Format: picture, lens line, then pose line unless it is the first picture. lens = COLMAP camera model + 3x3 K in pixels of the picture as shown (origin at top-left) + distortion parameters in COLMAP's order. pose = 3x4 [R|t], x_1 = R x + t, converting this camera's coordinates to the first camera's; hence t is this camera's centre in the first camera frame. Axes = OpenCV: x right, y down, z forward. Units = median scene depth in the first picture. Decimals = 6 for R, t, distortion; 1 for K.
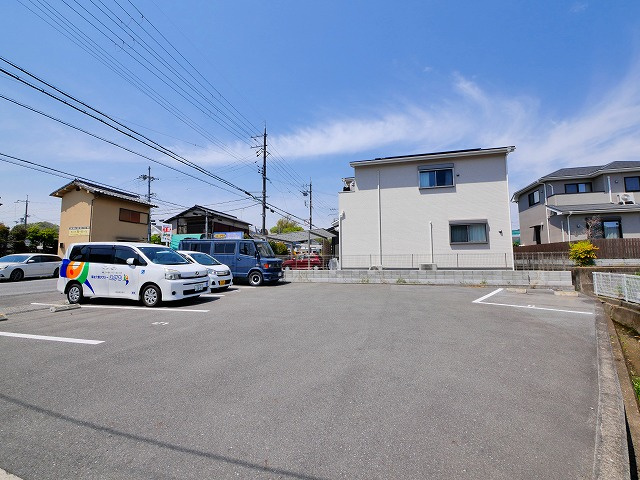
lens RADIAL K [[268.4, 0, 319.7], [0, 268.4, 238.3], [0, 0, 1]] dist [-0.004816, -0.000034]
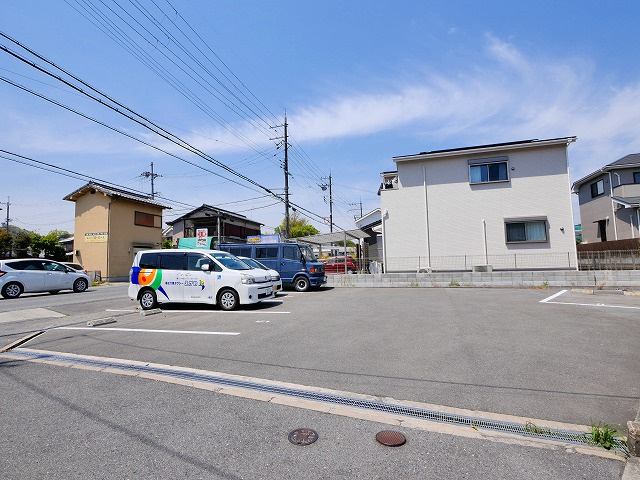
lens RADIAL K [[322.7, 0, 320.2], [0, 322.7, 239.1], [0, 0, 1]] dist [0.002401, -0.000612]
pose [[0.999309, -0.020669, -0.030906, -0.122286], [0.020764, 0.999781, 0.002752, -0.010516], [0.030842, -0.003391, 0.999519, -0.137844]]
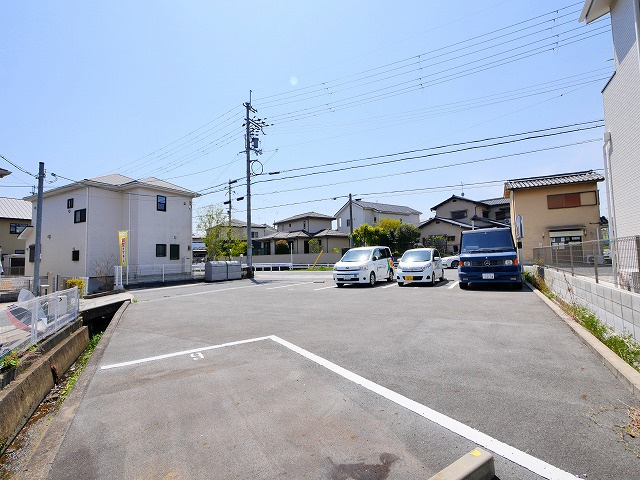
lens RADIAL K [[305.4, 0, 319.8], [0, 305.4, 238.2], [0, 0, 1]] dist [0.002217, -0.000736]
pose [[-0.261707, -0.051012, -0.963798, 0.721778], [0.108505, 0.990716, -0.081900, 0.052565], [0.959029, -0.126011, -0.253743, 0.770617]]
